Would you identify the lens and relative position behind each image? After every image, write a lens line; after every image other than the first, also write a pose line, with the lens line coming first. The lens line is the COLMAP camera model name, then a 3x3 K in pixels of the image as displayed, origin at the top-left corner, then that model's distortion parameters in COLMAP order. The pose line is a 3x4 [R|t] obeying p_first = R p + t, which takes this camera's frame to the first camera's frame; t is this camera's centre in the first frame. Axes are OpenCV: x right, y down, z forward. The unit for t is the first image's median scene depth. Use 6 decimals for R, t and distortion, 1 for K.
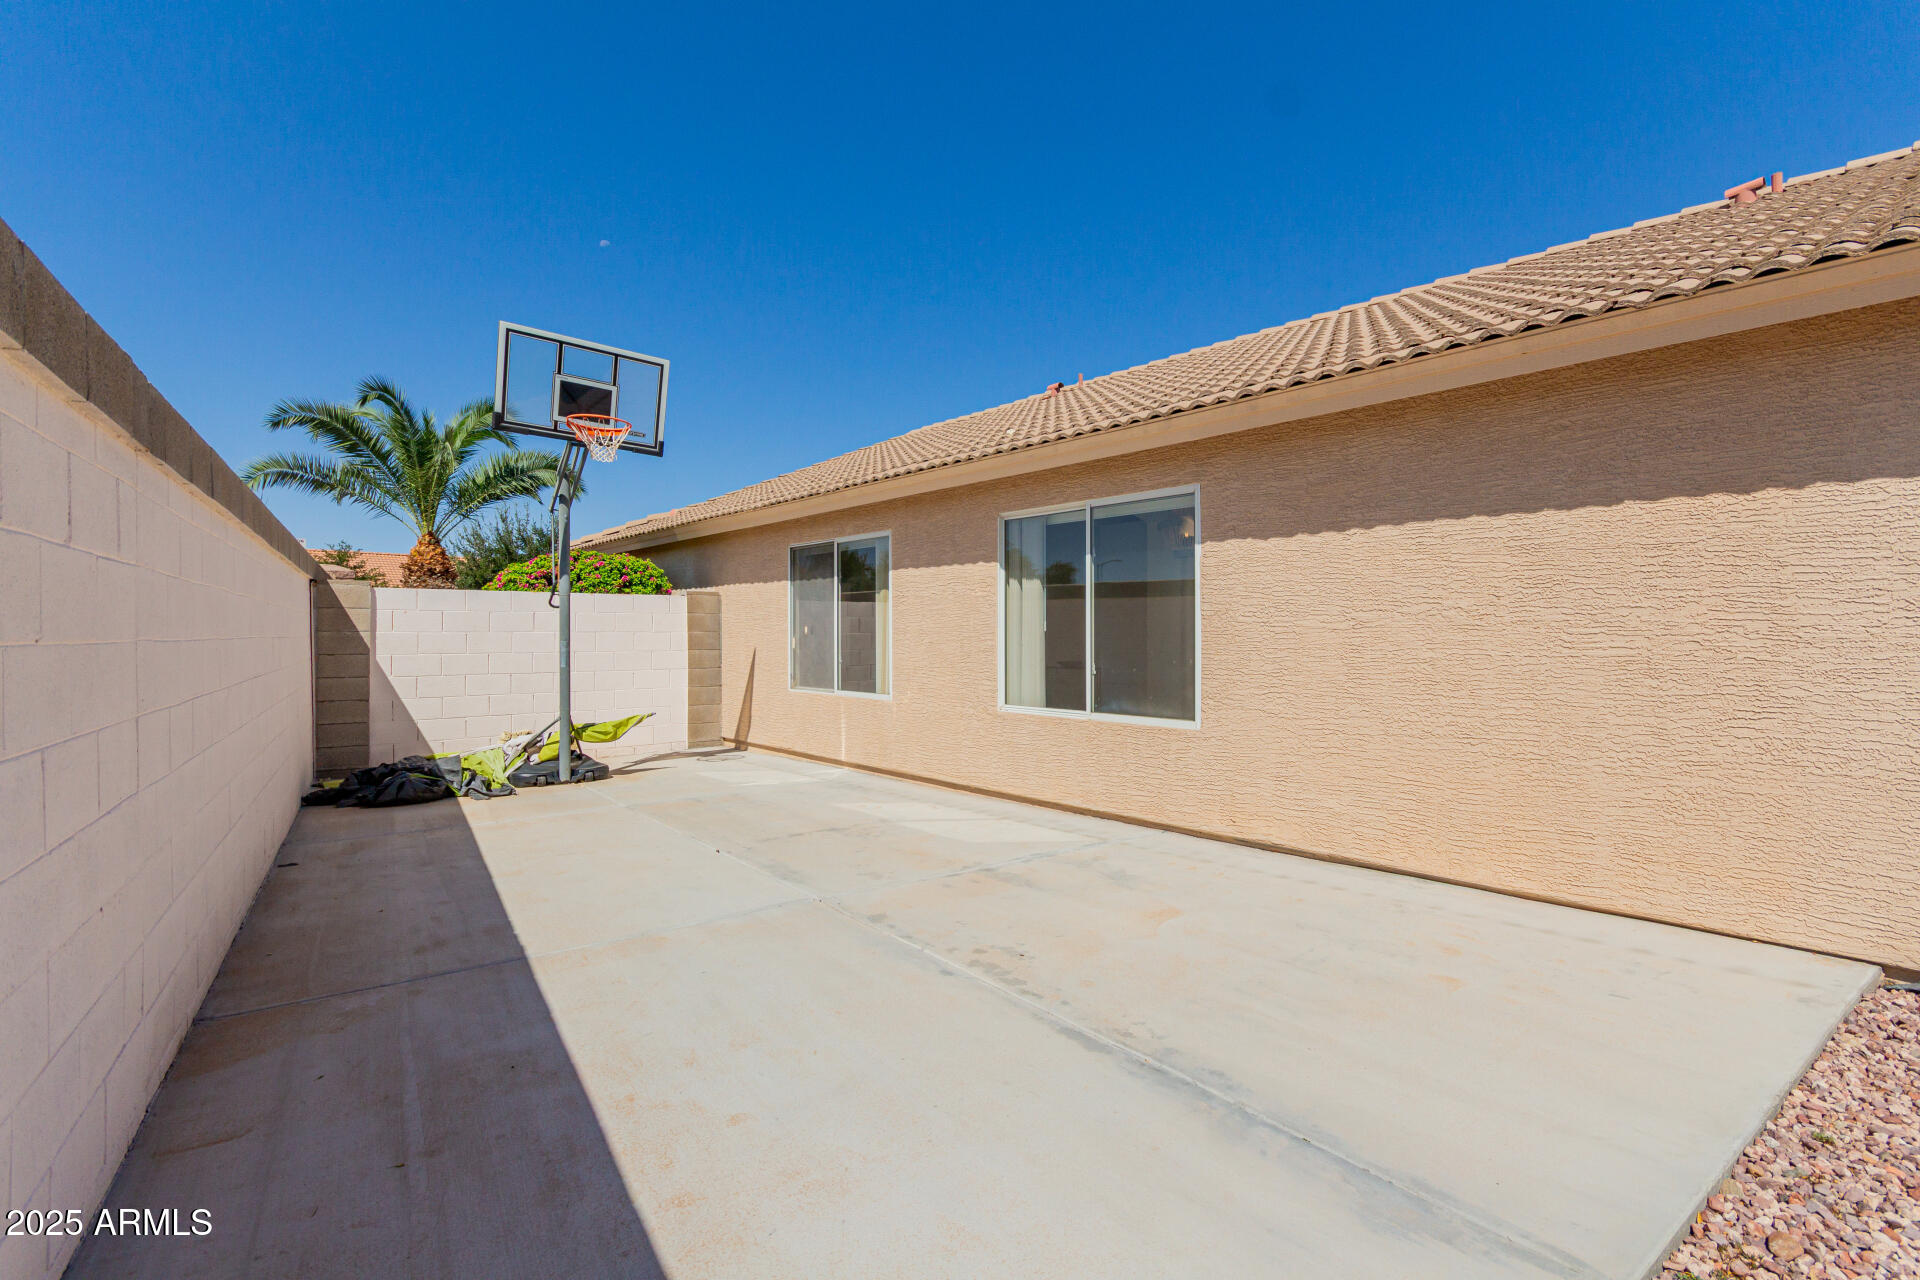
lens RADIAL K [[887.5, 0, 960.0], [0, 887.5, 640.0], [0, 0, 1]] dist [0.000033, -0.000393]
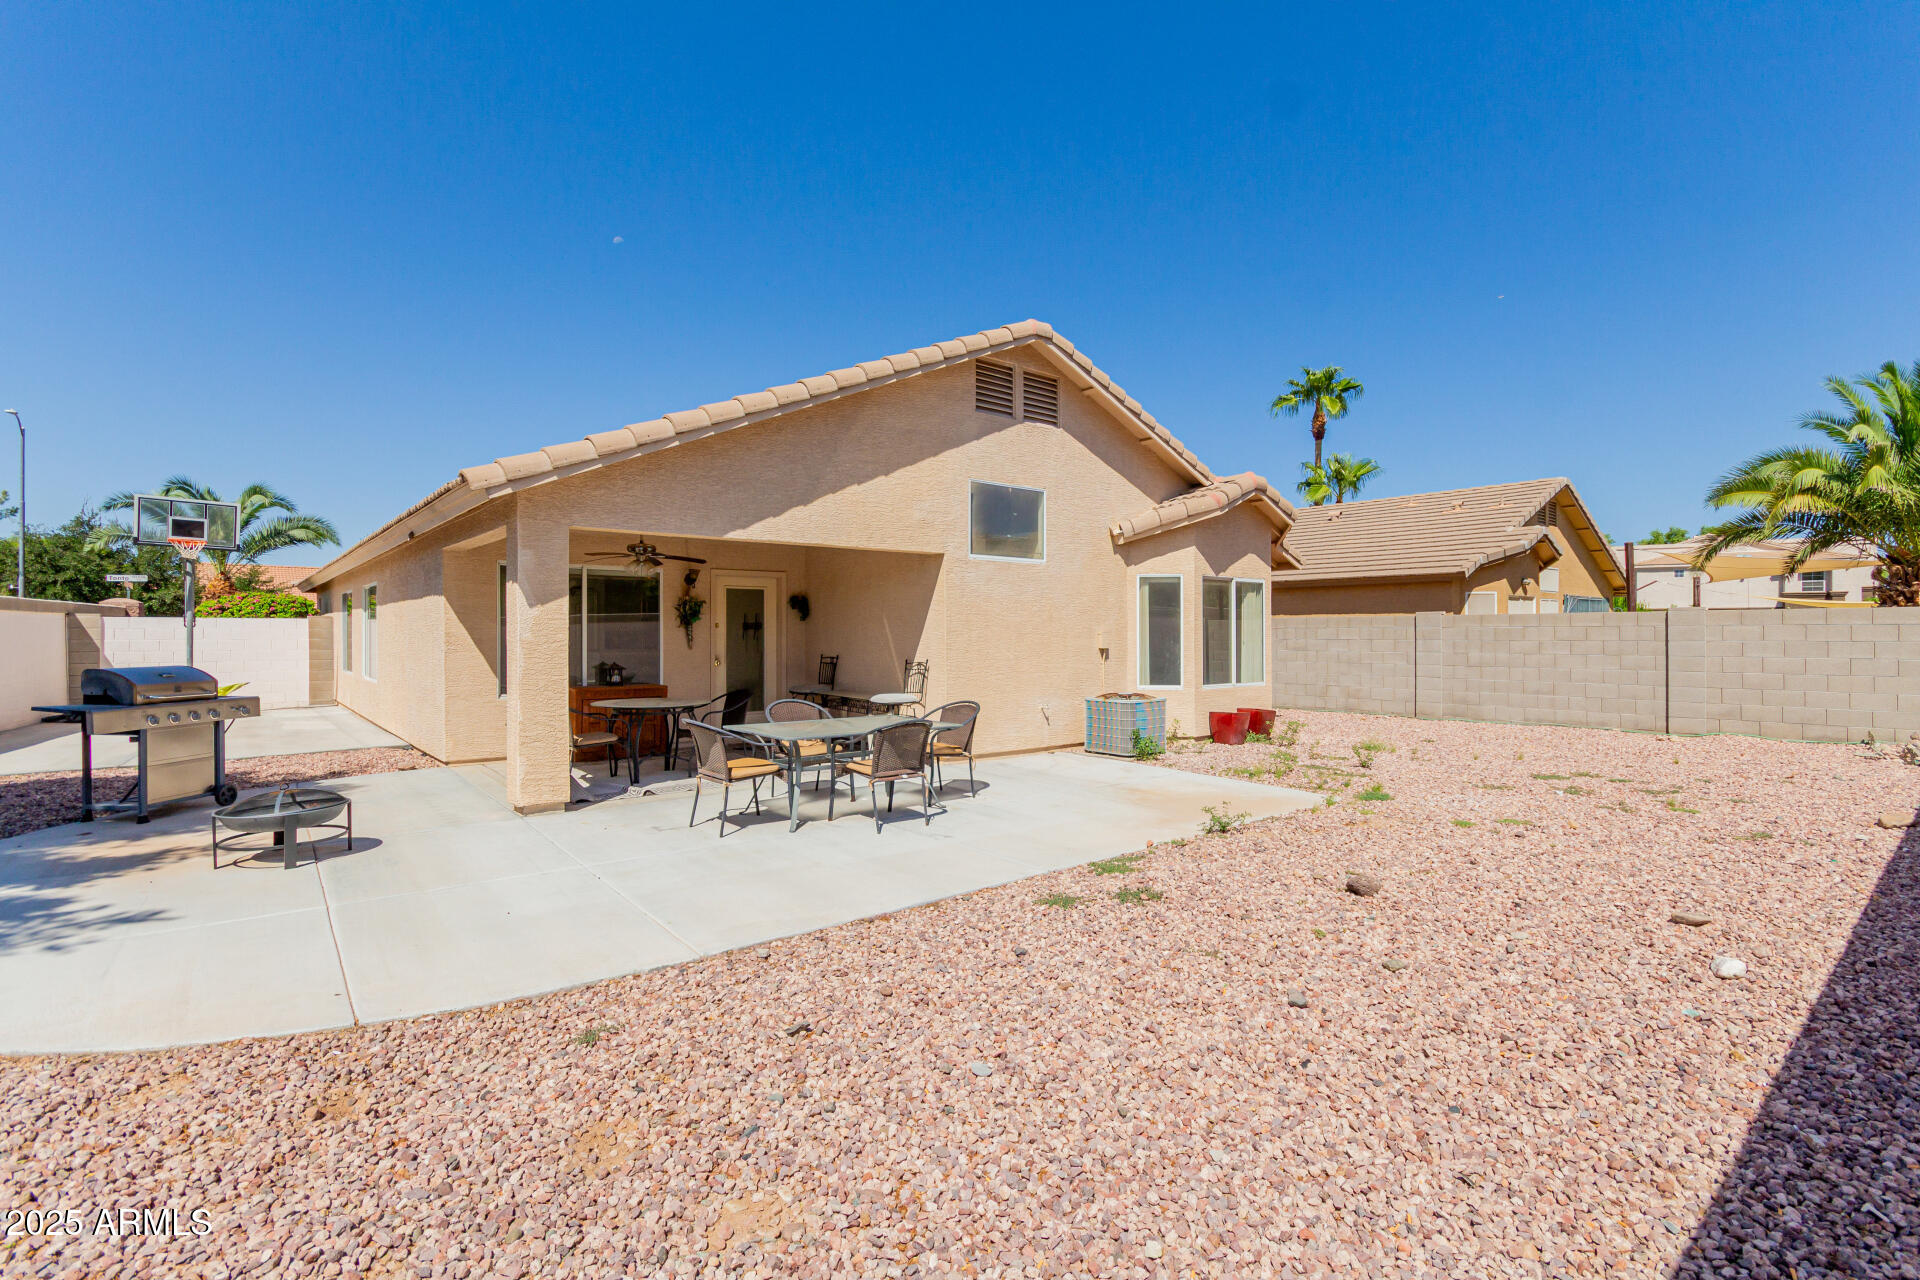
lens RADIAL K [[887.5, 0, 960.0], [0, 887.5, 640.0], [0, 0, 1]] dist [0.000033, -0.000393]
pose [[0.999893, -0.003769, -0.014158, 1.022805], [0.003849, 0.999977, 0.005618, -0.012619], [0.014136, -0.005672, 0.999884, -0.749573]]
